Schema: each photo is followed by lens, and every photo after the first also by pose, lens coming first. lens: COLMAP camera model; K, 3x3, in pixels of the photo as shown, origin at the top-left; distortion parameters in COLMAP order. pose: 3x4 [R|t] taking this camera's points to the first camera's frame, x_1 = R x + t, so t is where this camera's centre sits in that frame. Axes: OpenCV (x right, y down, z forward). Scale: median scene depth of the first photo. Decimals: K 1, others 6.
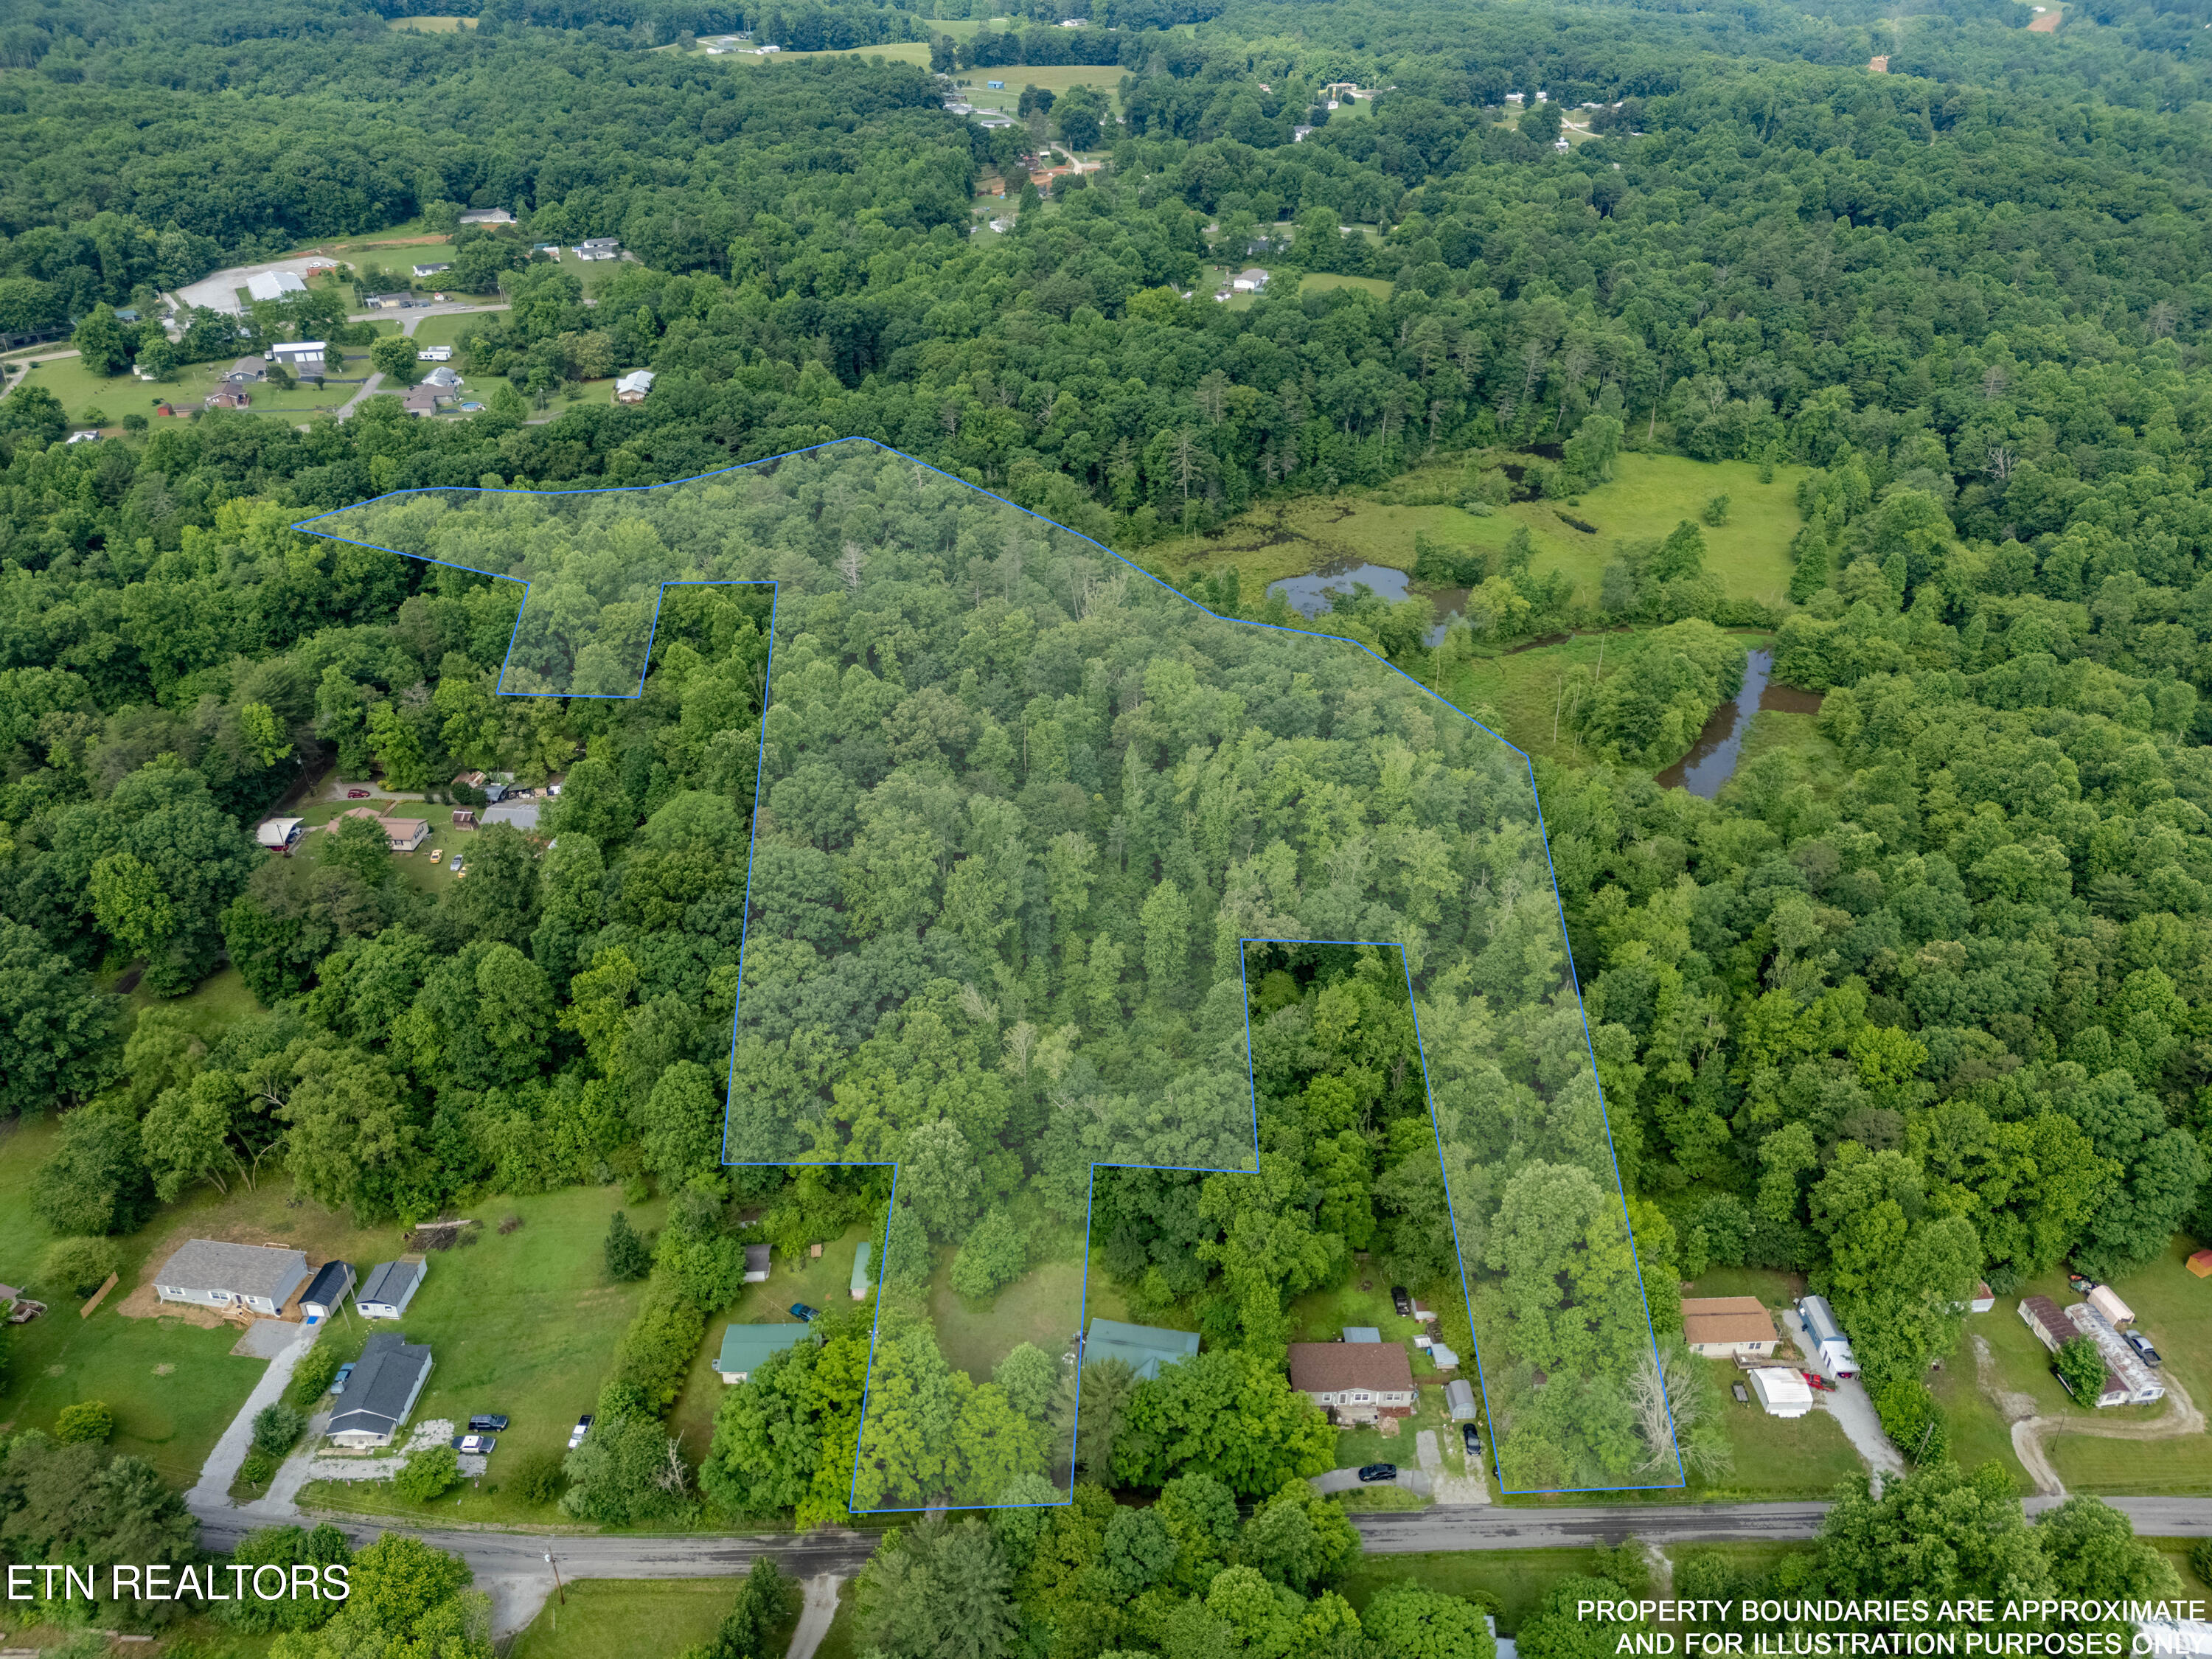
lens RADIAL K [[1618.0, 0, 1106.0], [0, 1618.0, 829.5], [0, 0, 1]] dist [0.069334, -0.065107]
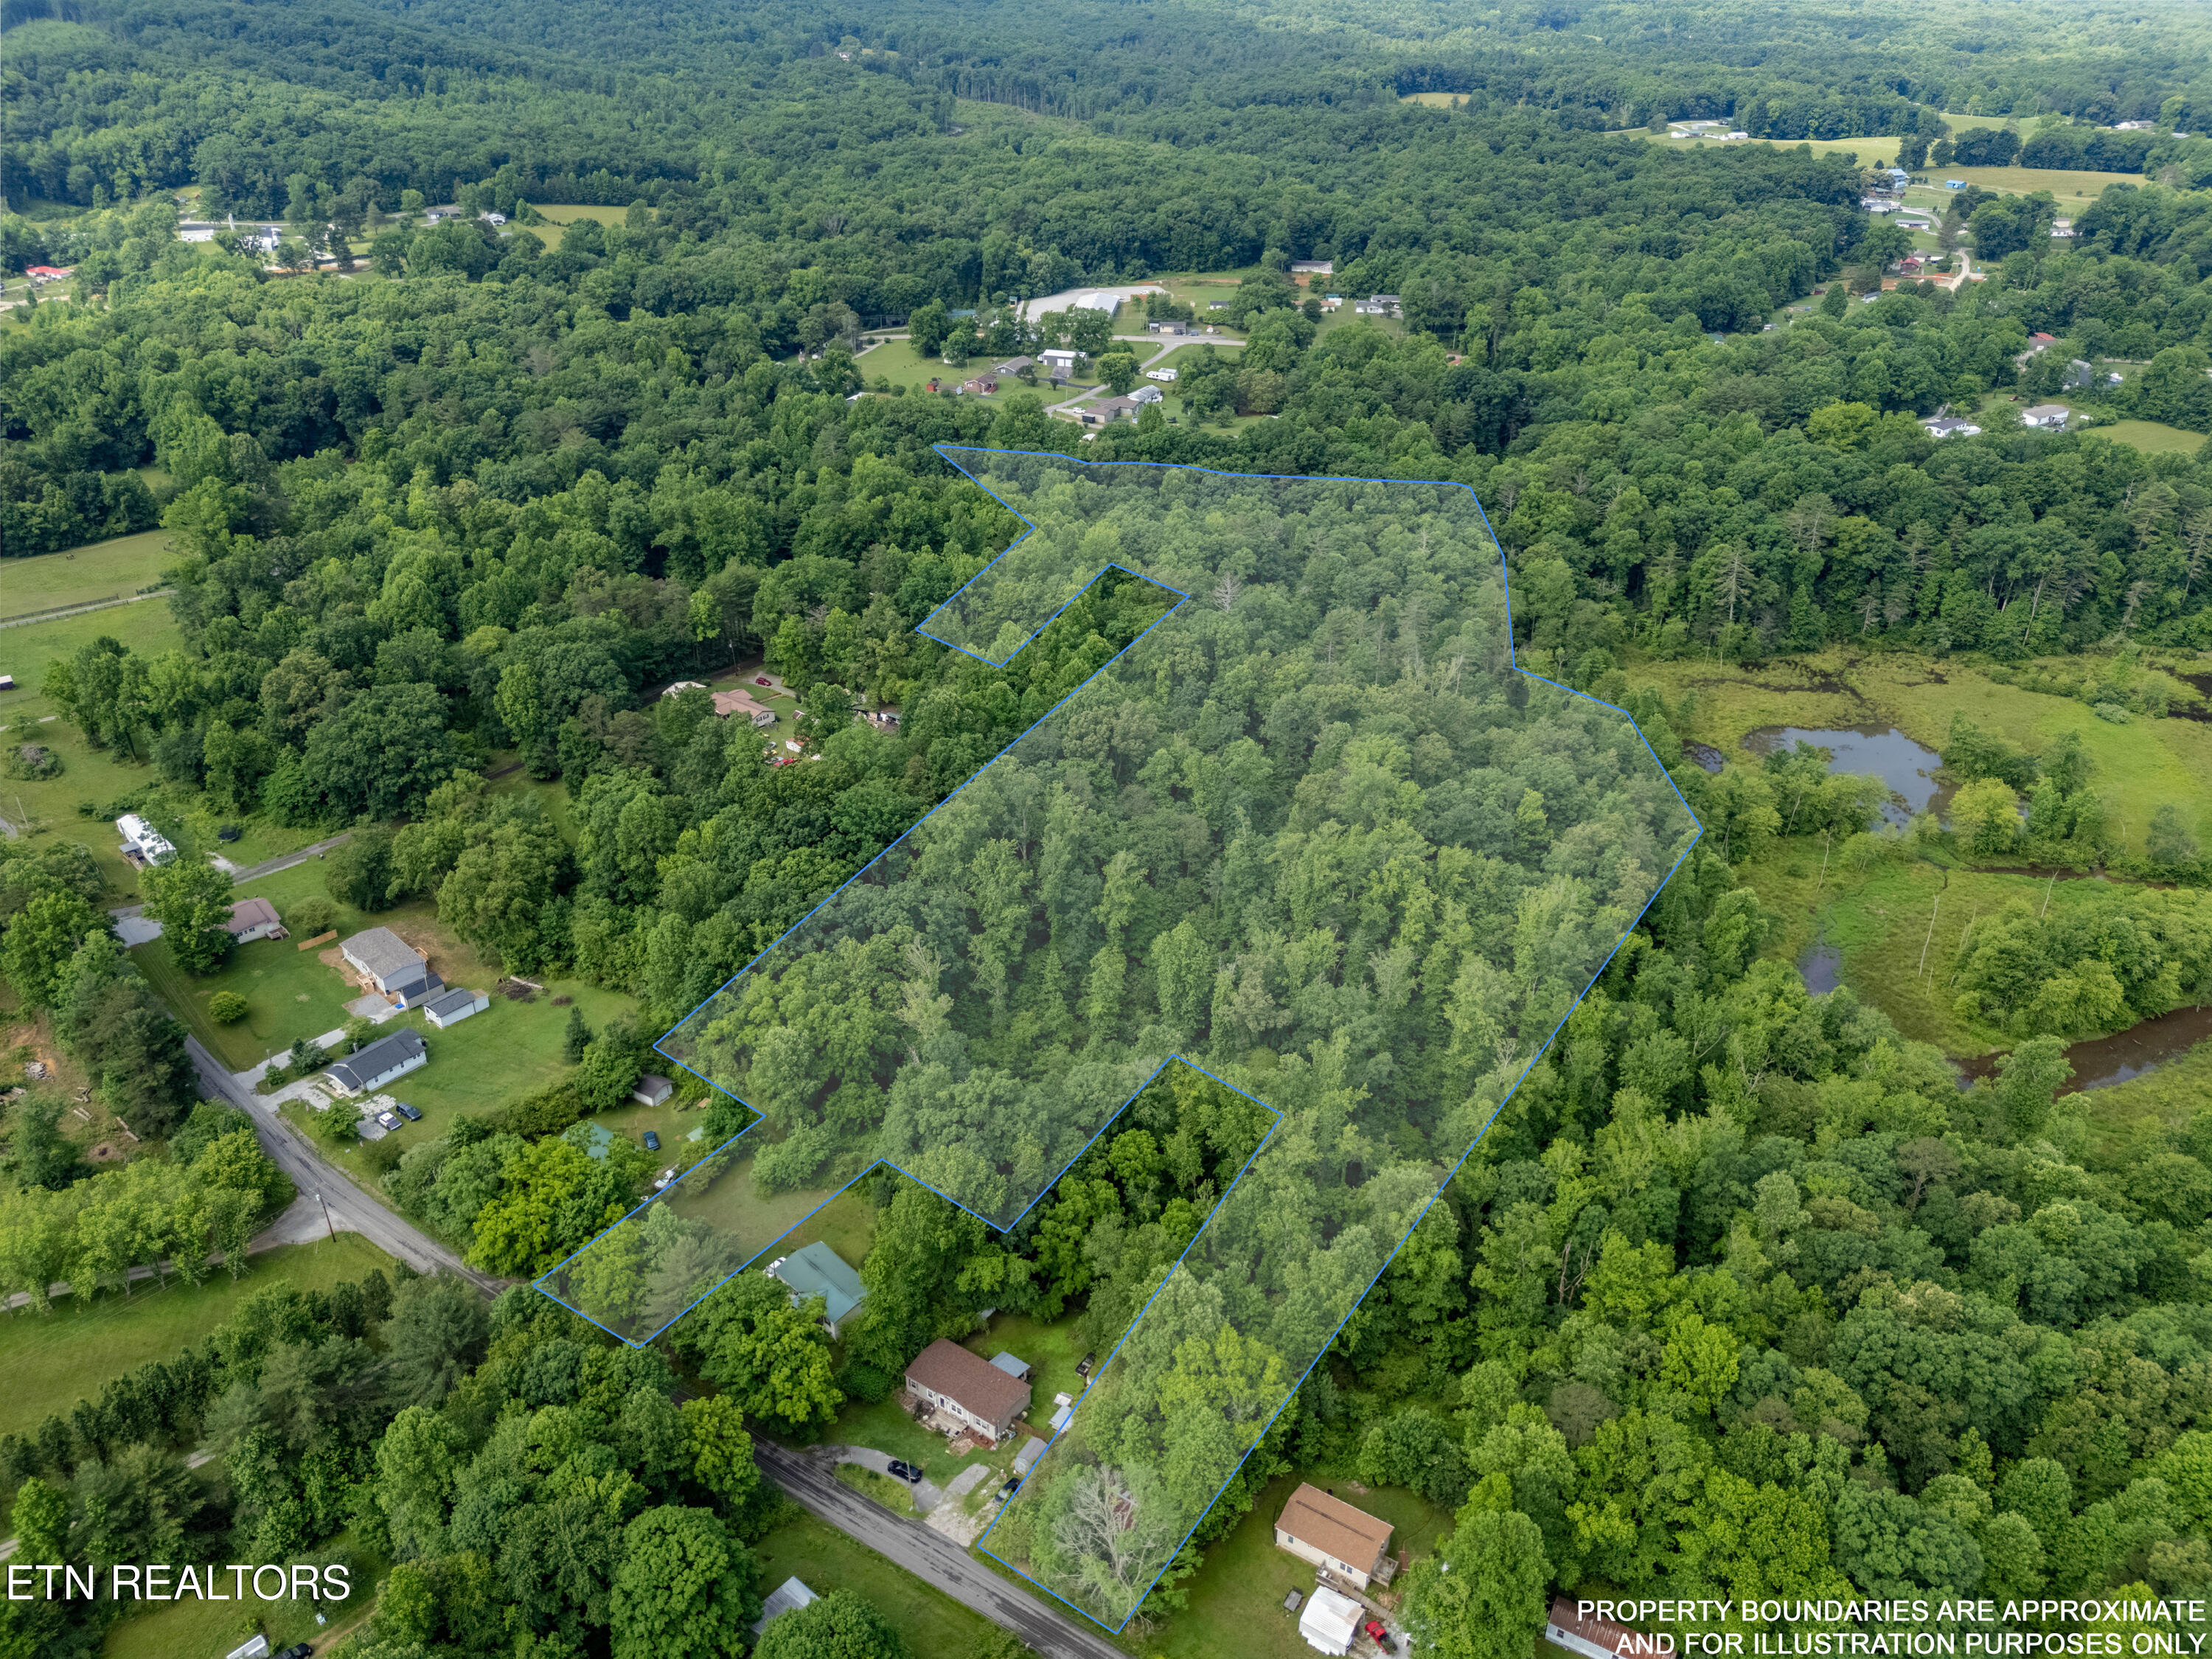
lens RADIAL K [[1618.8, 0, 1106.0], [0, 1618.8, 829.5], [0, 0, 1]] dist [0.056999, -0.049999]
pose [[0.814922, 0.275456, -0.509928, 0.254567], [-0.296138, 0.954213, 0.042191, -0.026872], [0.498202, 0.116627, 0.859182, 0.050364]]
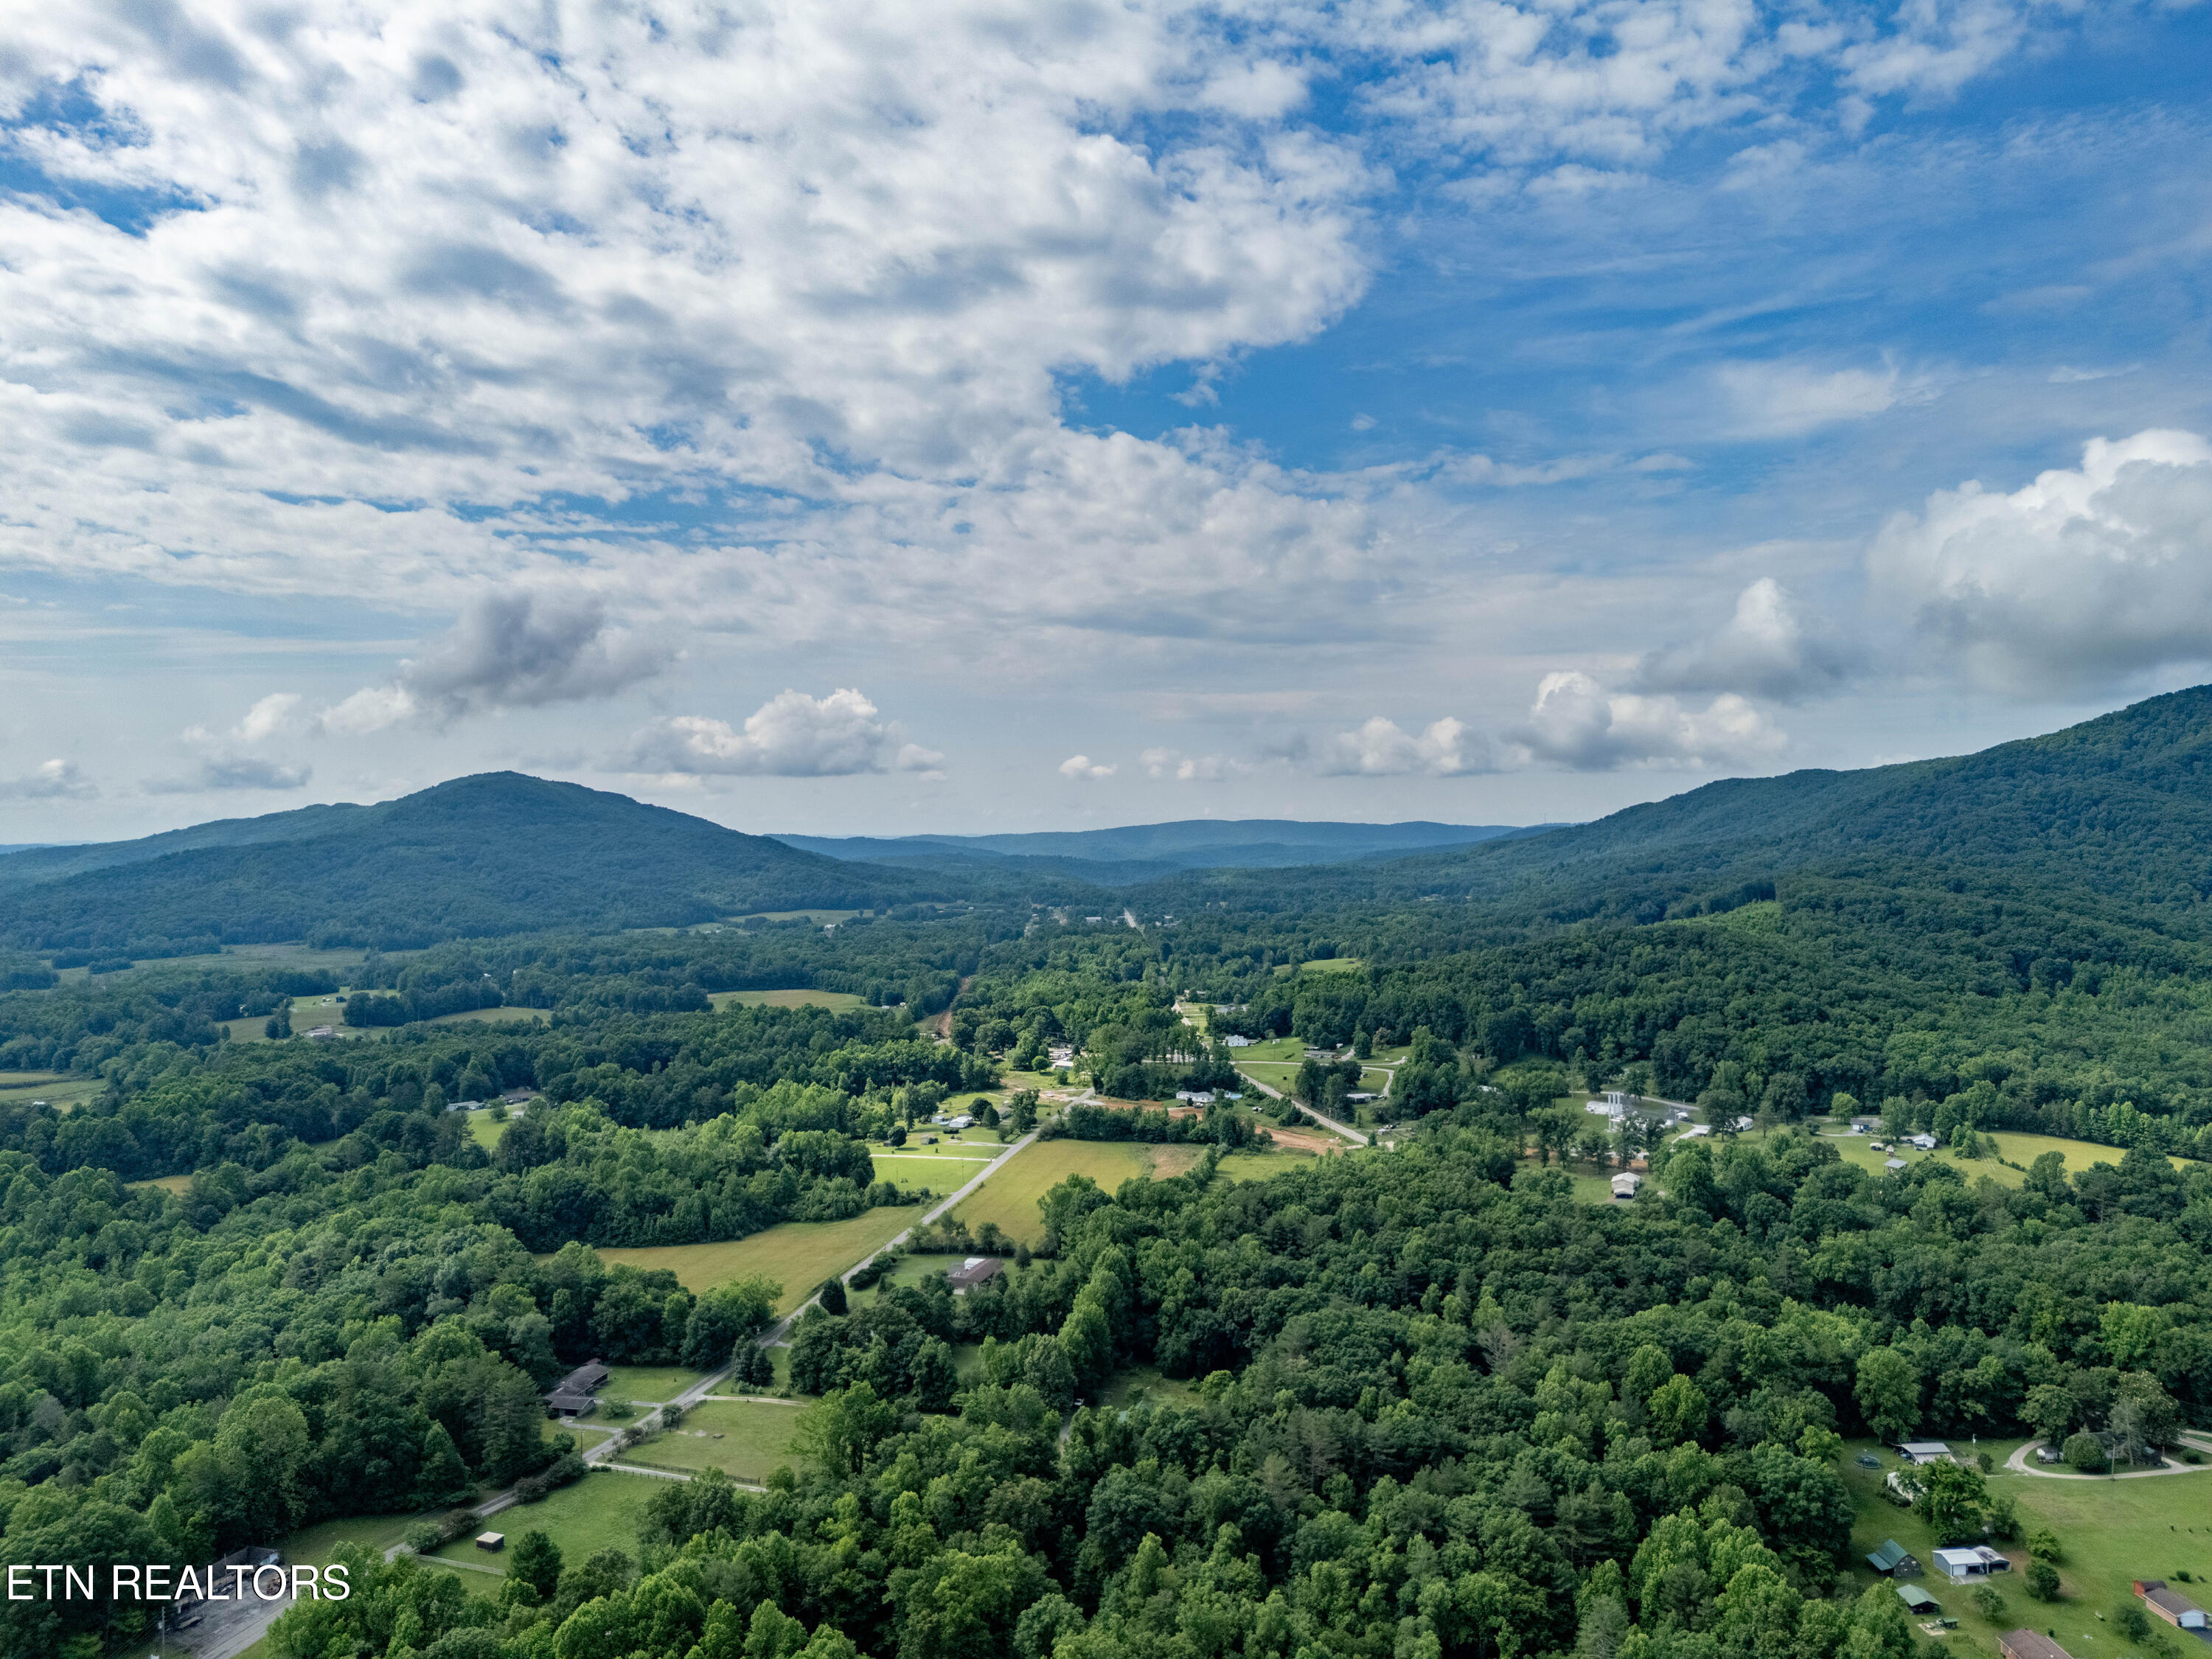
lens RADIAL K [[1633.6, 0, 1101.2], [0, 1633.6, 826.8], [0, 0, 1]] dist [0.049646, -0.050131]
pose [[-0.111747, -0.002364, -0.993734, 0.113770], [-0.508750, 0.859145, 0.055166, -0.339690], [0.853631, 0.511727, -0.097210, 0.568293]]
